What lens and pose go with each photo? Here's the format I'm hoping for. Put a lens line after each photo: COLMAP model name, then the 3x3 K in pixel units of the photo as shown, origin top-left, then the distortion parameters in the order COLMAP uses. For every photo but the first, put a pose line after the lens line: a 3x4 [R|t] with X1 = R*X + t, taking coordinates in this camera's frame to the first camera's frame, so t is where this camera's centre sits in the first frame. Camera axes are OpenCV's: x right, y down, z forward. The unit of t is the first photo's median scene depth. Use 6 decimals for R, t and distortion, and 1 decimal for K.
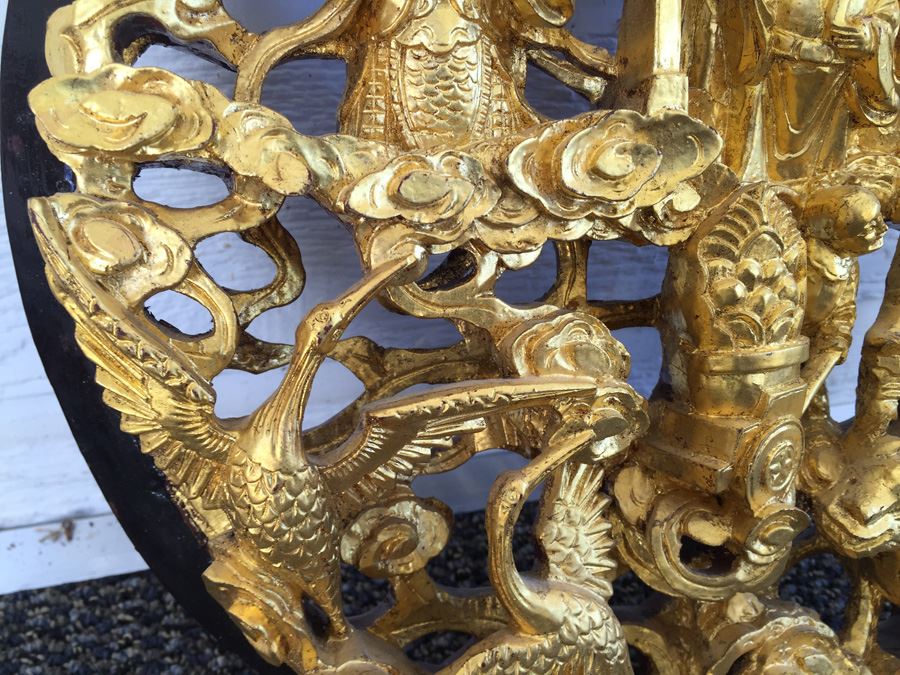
lens RADIAL K [[791.9, 0, 445.6], [0, 791.9, 341.5], [0, 0, 1]] dist [0.083419, -0.146456]
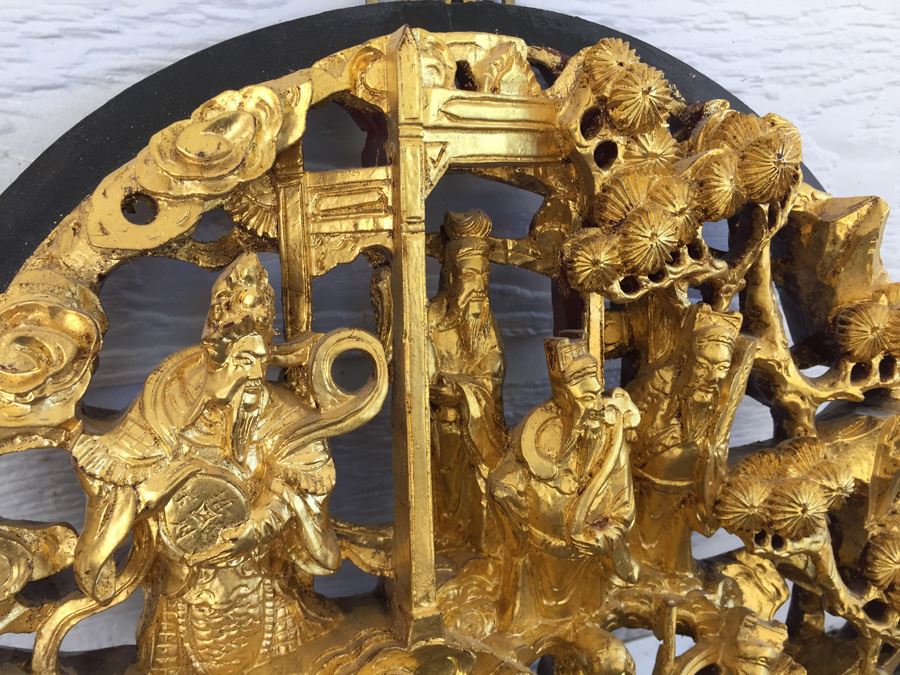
lens RADIAL K [[791.9, 0, 446.7], [0, 791.9, 337.2], [0, 0, 1]] dist [0.083419, -0.146456]
pose [[0.995745, -0.012862, 0.091246, 0.183653], [0.015919, 0.999334, -0.032846, -0.610336], [-0.090763, 0.034159, 0.995287, -0.149898]]
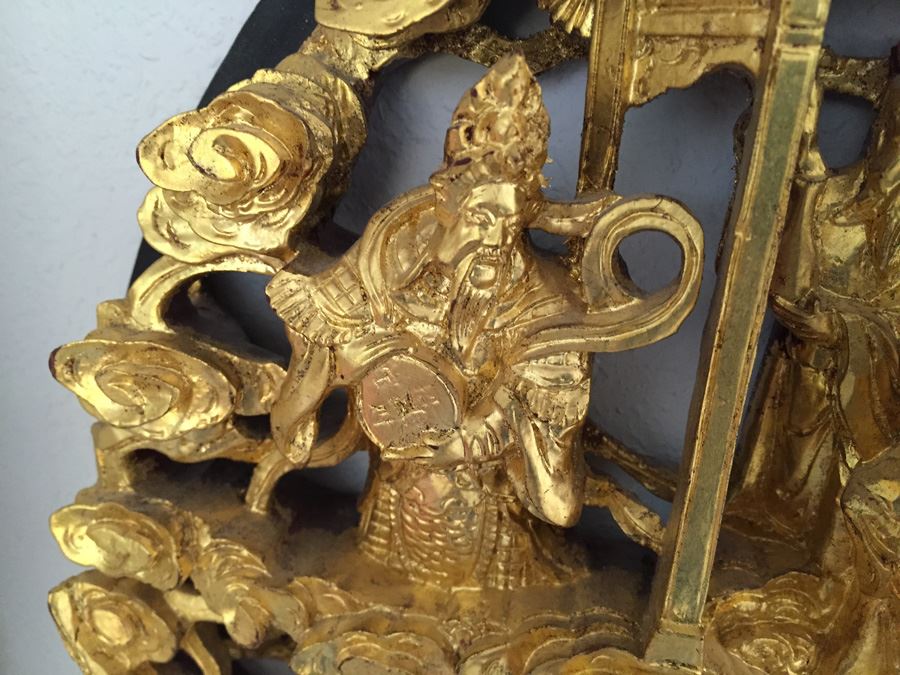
lens RADIAL K [[791.9, 0, 442.6], [0, 791.9, 340.1], [0, 0, 1]] dist [0.083419, -0.146456]
pose [[0.869806, 0.241579, -0.430205, 0.304439], [-0.162600, 0.963574, 0.212337, -0.651497], [0.465831, -0.114740, 0.877403, 0.193626]]
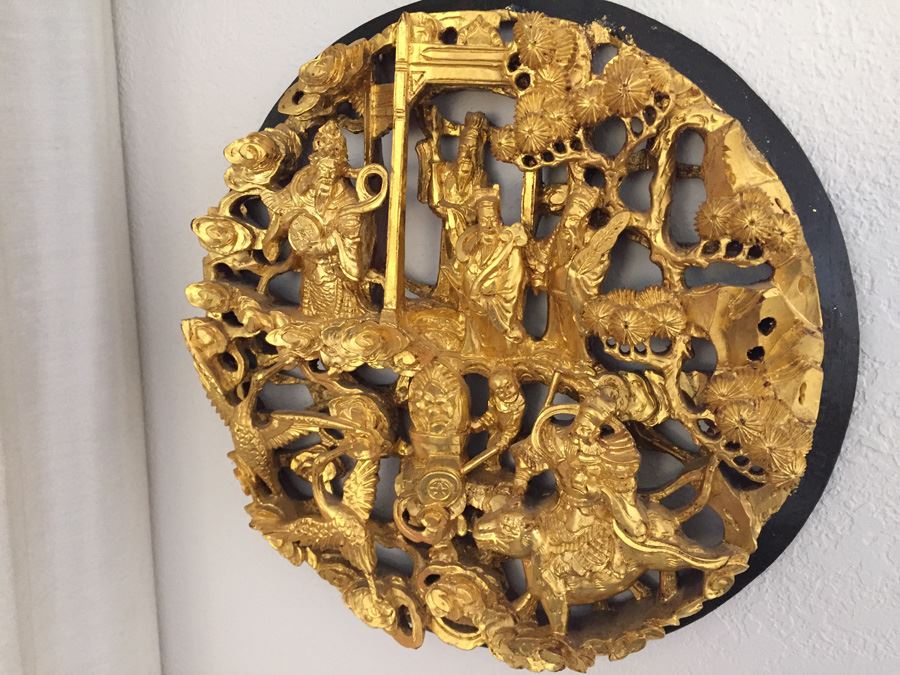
lens RADIAL K [[791.9, 0, 442.0], [0, 791.9, 340.0], [0, 0, 1]] dist [0.083419, -0.146456]
pose [[0.798133, 0.220433, -0.560708, 1.530187], [-0.183768, 0.975385, 0.121874, -0.493603], [0.573771, 0.005768, 0.818995, -0.730887]]
